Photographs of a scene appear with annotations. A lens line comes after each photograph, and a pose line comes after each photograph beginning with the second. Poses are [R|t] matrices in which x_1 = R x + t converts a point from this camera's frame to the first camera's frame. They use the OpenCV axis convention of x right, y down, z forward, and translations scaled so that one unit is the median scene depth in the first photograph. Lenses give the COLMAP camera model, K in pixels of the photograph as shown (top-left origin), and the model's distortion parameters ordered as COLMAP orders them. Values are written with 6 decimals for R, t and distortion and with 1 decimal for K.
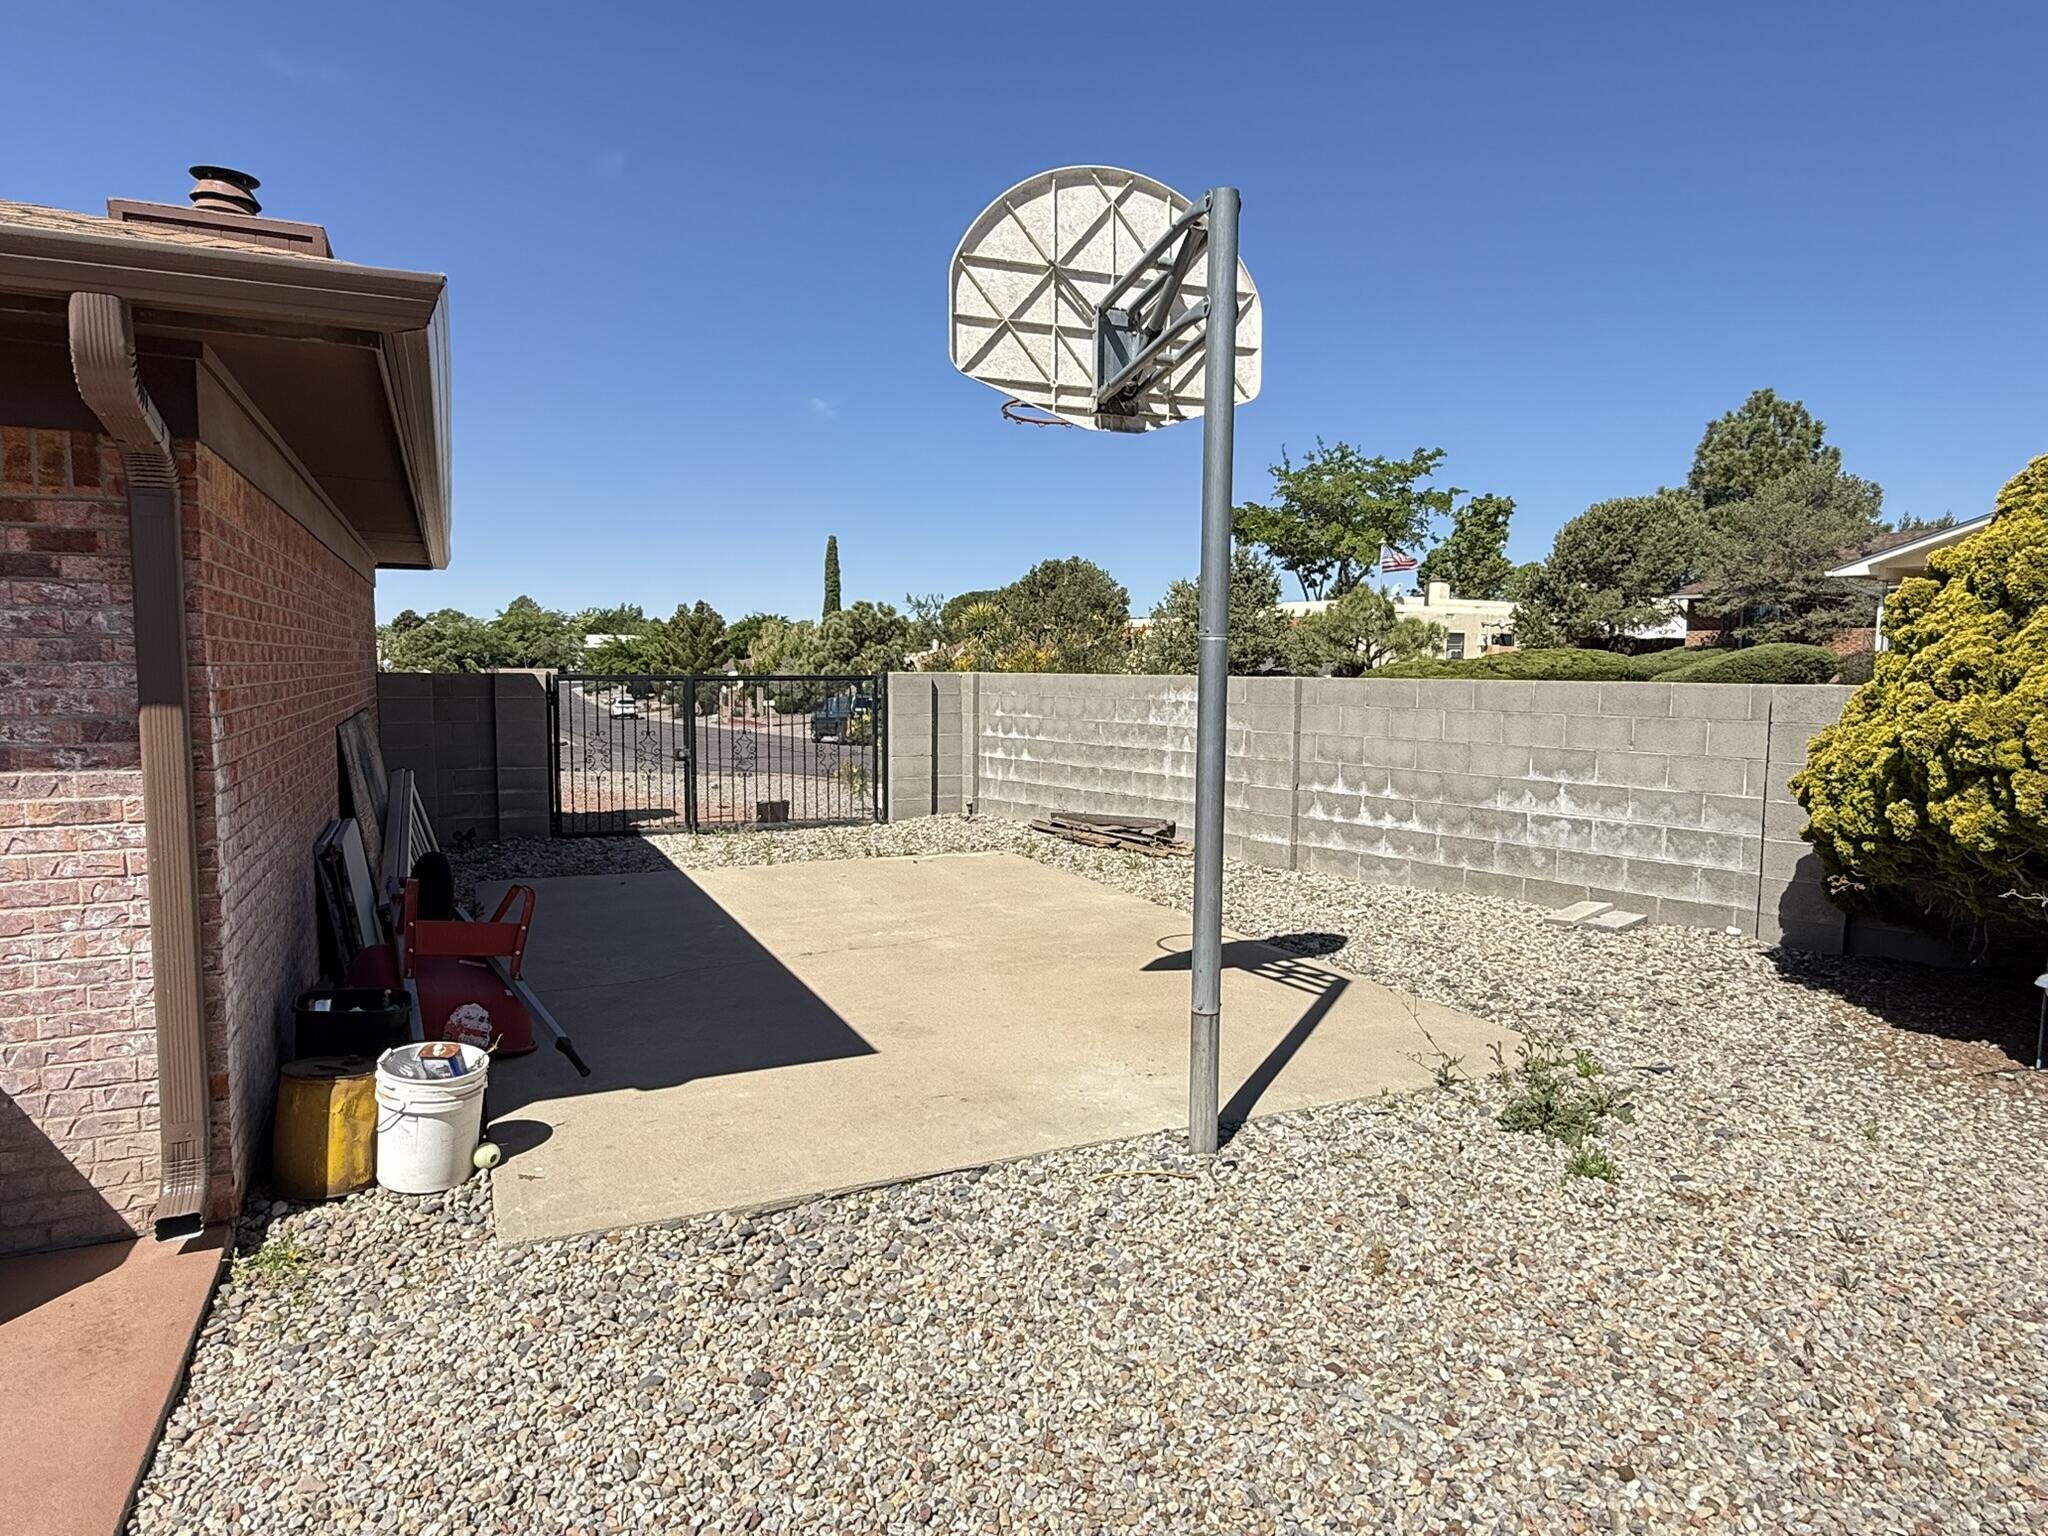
lens RADIAL K [[1223.4, 0, 1021.2], [0, 1223.4, 767.0], [0, 0, 1]] dist [0.000886, -0.002099]
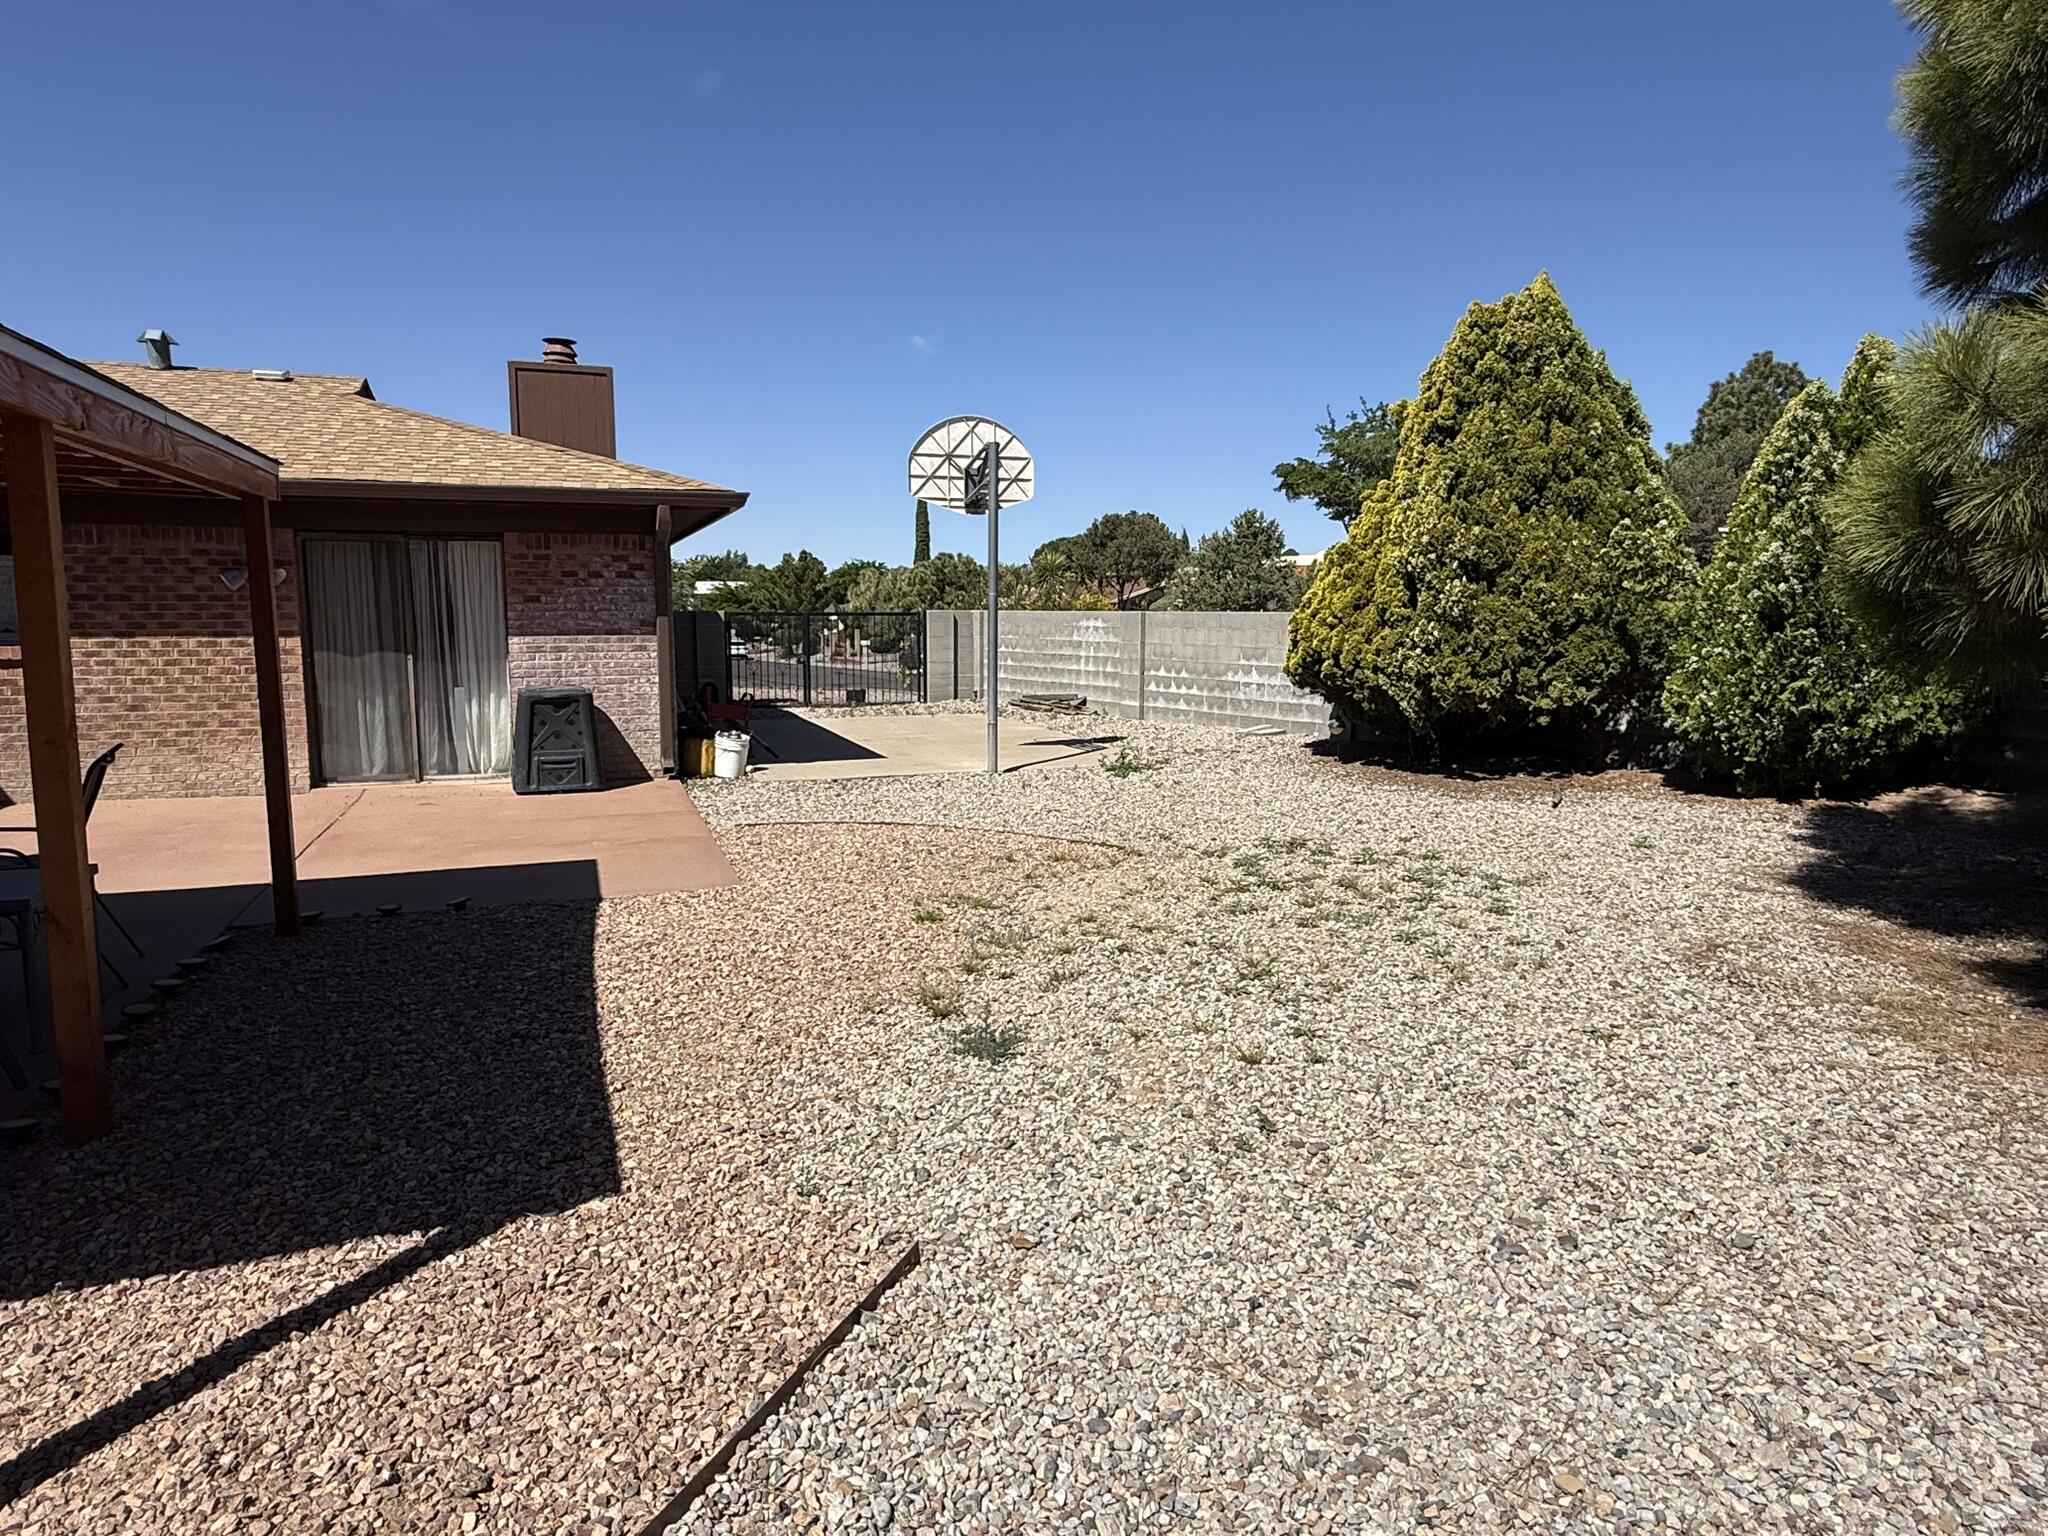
lens RADIAL K [[1223.4, 0, 1032.7], [0, 1223.4, 765.7], [0, 0, 1]] dist [0.000886, -0.002099]
pose [[0.997491, 0.005848, -0.070553, 0.147332], [-0.002740, 0.999024, 0.044076, 0.056299], [0.070742, -0.043772, 0.996534, -0.614210]]
